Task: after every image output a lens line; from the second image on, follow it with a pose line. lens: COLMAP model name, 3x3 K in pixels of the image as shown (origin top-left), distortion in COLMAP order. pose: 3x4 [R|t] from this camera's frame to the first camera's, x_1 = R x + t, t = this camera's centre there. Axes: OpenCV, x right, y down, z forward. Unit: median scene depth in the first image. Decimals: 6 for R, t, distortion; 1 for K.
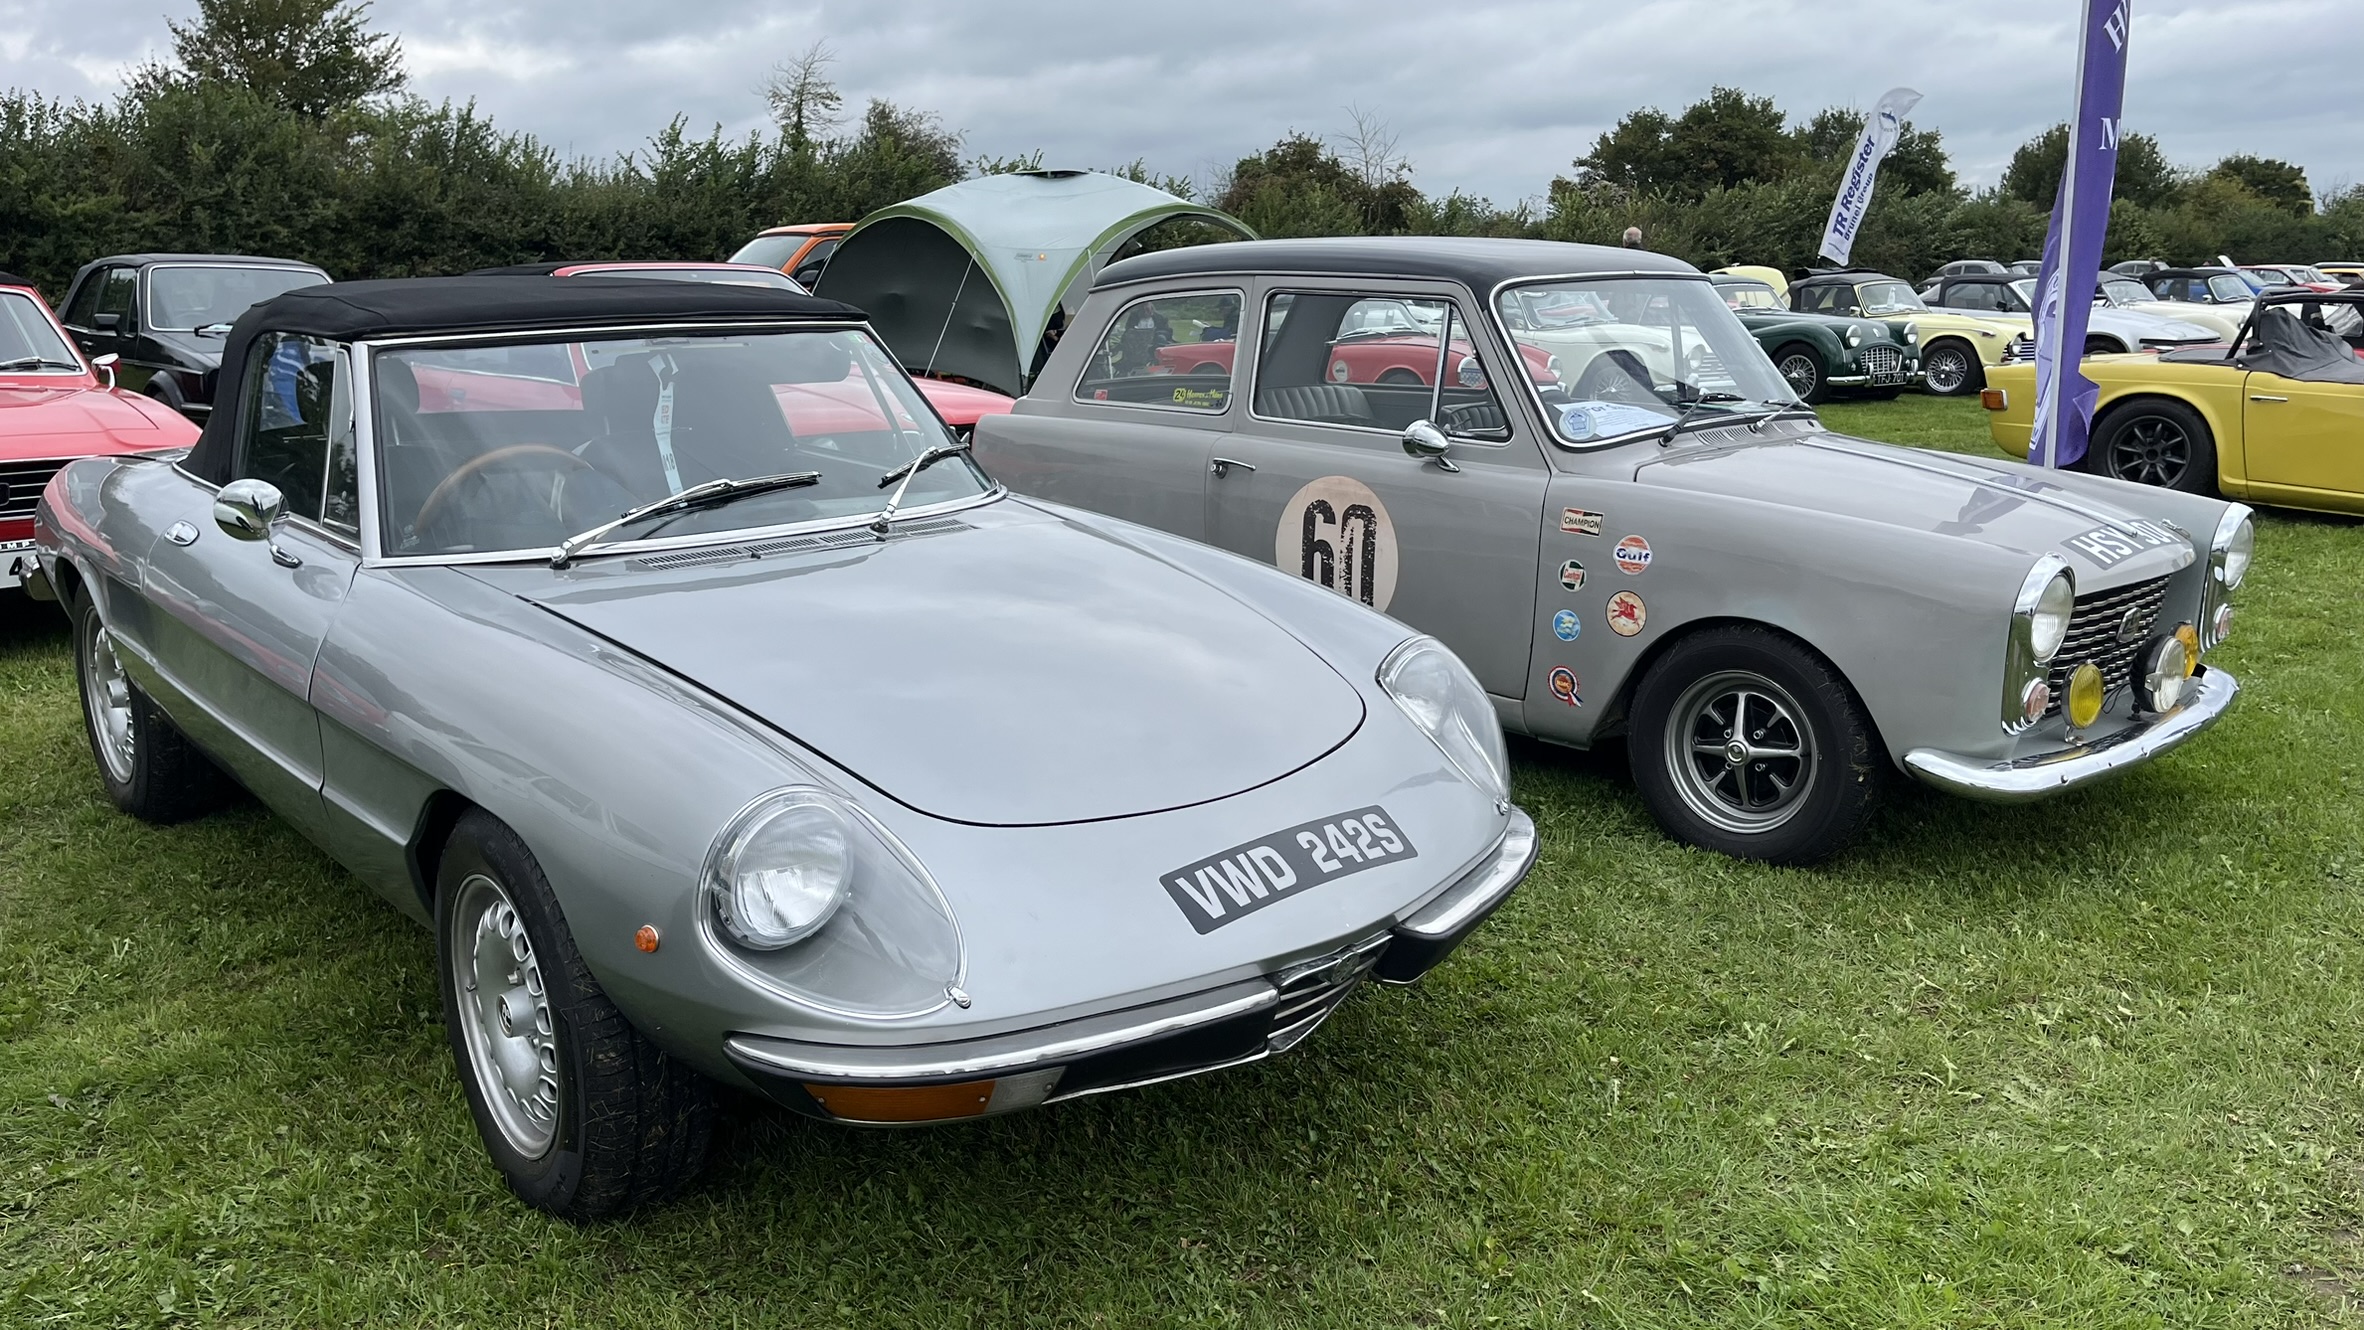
lens RADIAL K [[1807.3, 0, 1206.8], [0, 1807.3, 631.3], [0, 0, 1]] dist [0.046240, -0.061711]
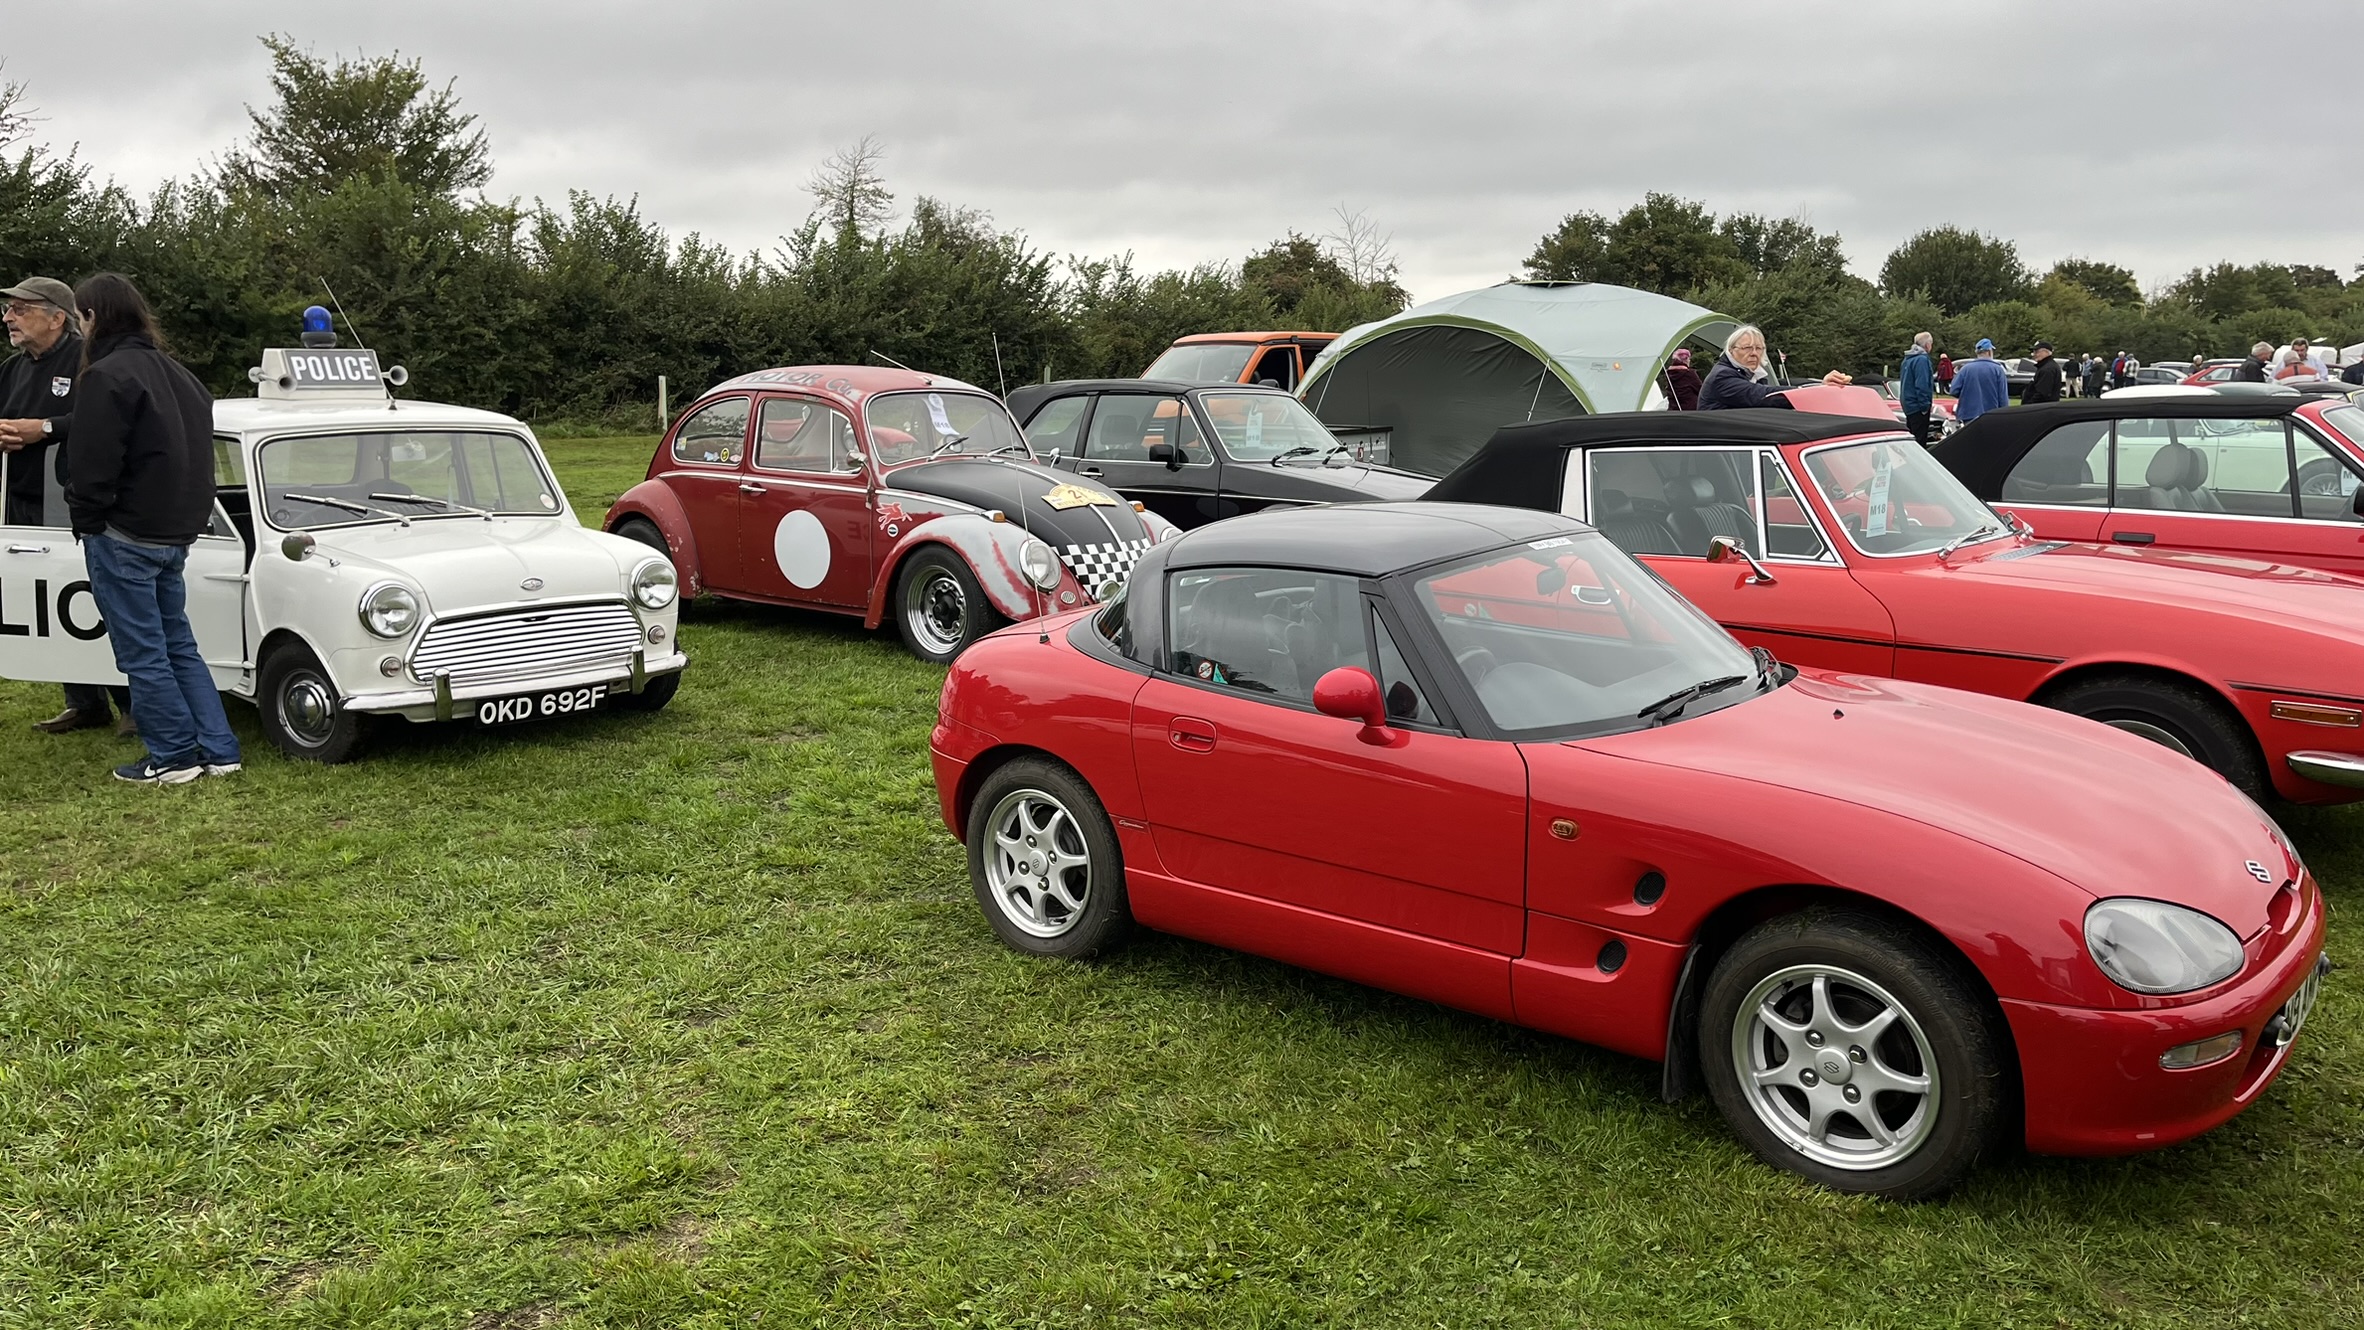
lens RADIAL K [[1807.3, 0, 1183.6], [0, 1807.3, 661.4], [0, 0, 1]] dist [0.046240, -0.061711]
pose [[0.993571, -0.017543, 0.111847, -0.128299], [0.021246, 0.999262, -0.032006, -0.004886], [-0.111203, 0.034176, 0.993210, 0.010368]]
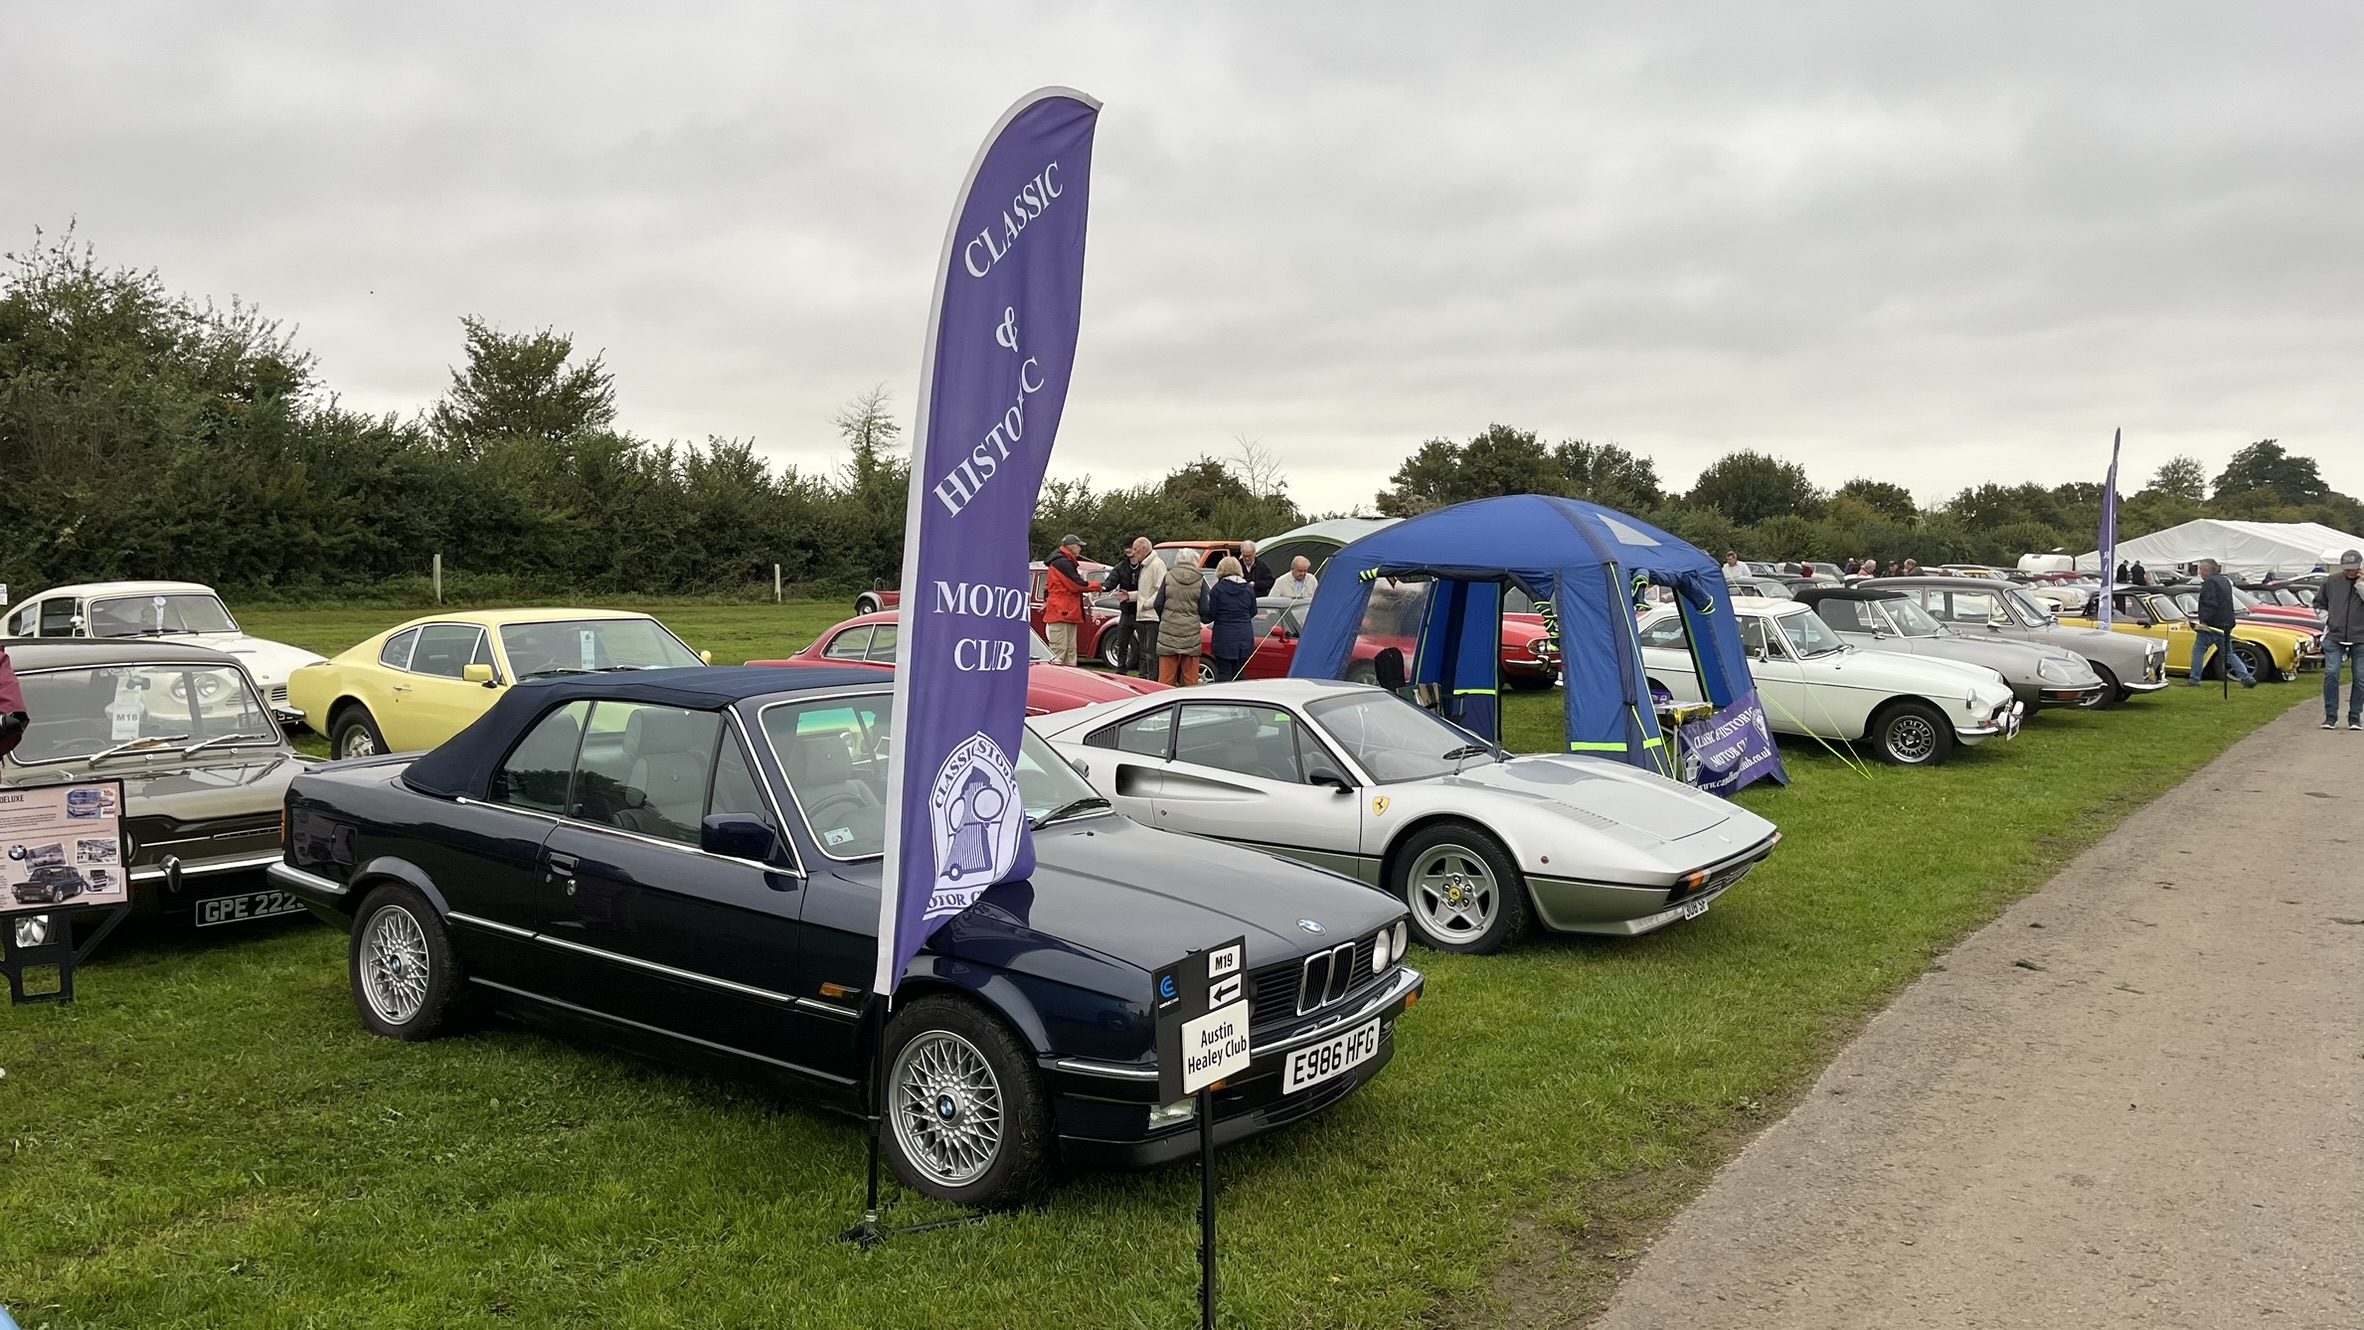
lens RADIAL K [[1807.3, 0, 1190.9], [0, 1807.3, 668.8], [0, 0, 1]] dist [0.046240, -0.061711]
pose [[0.984520, 0.000201, 0.175271, -0.179986], [0.023266, 0.990999, -0.131829, 0.037945], [-0.173720, 0.133867, 0.975654, -0.207691]]
